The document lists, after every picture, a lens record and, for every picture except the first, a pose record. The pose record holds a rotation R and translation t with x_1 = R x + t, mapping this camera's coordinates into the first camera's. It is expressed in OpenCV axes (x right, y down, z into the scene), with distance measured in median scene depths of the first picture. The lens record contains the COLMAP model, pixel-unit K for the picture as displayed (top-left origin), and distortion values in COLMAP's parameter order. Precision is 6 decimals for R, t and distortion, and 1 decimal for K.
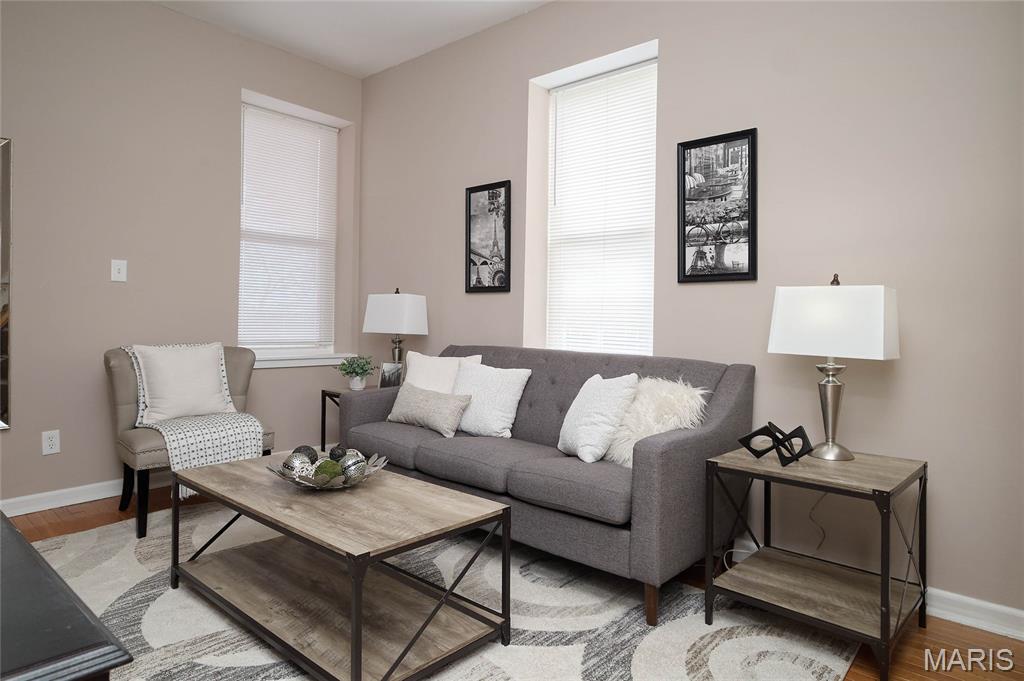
lens RADIAL K [[611.1, 0, 481.8], [0, 611.1, 318.8], [0, 0, 1]] dist [-0.003301, 0.009279]
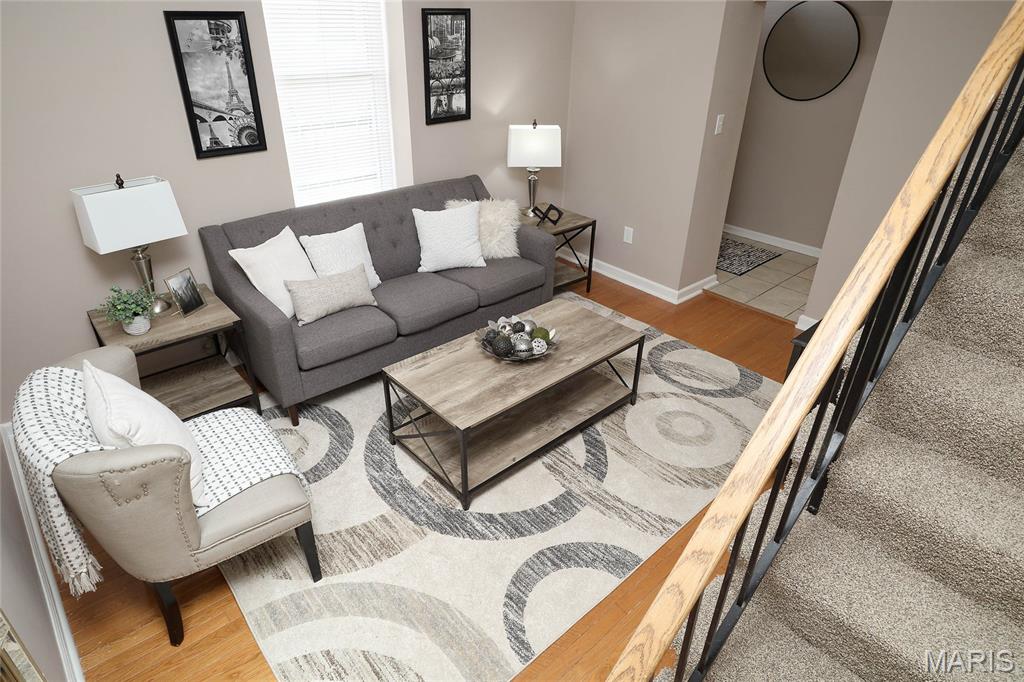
lens RADIAL K [[611.1, 0, 506.4], [0, 611.1, 345.4], [0, 0, 1]] dist [-0.003301, 0.009279]
pose [[0.081941, -0.502499, 0.860686, -1.098893], [-0.013104, 0.862972, 0.505081, -0.329942], [-0.996551, -0.052665, 0.064128, 0.723117]]
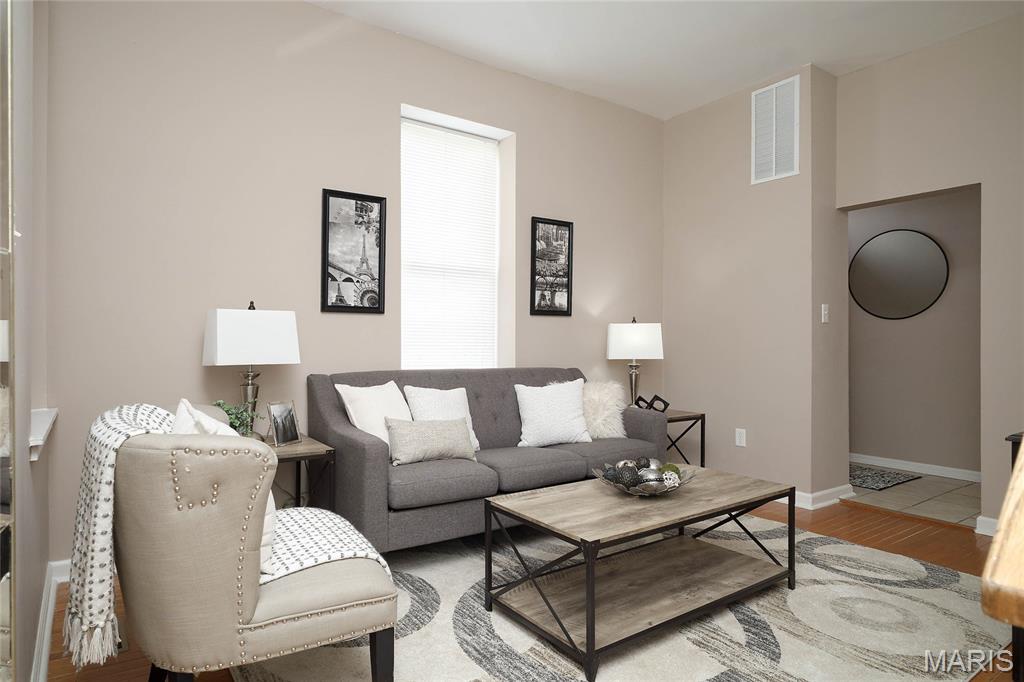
lens RADIAL K [[611.1, 0, 504.7], [0, 611.1, 337.4], [0, 0, 1]] dist [-0.003301, 0.009279]
pose [[0.195820, -0.012477, 0.980560, -1.101648], [-0.001823, 0.999913, 0.013087, -0.025208], [-0.980638, -0.004351, 0.195781, 0.795446]]
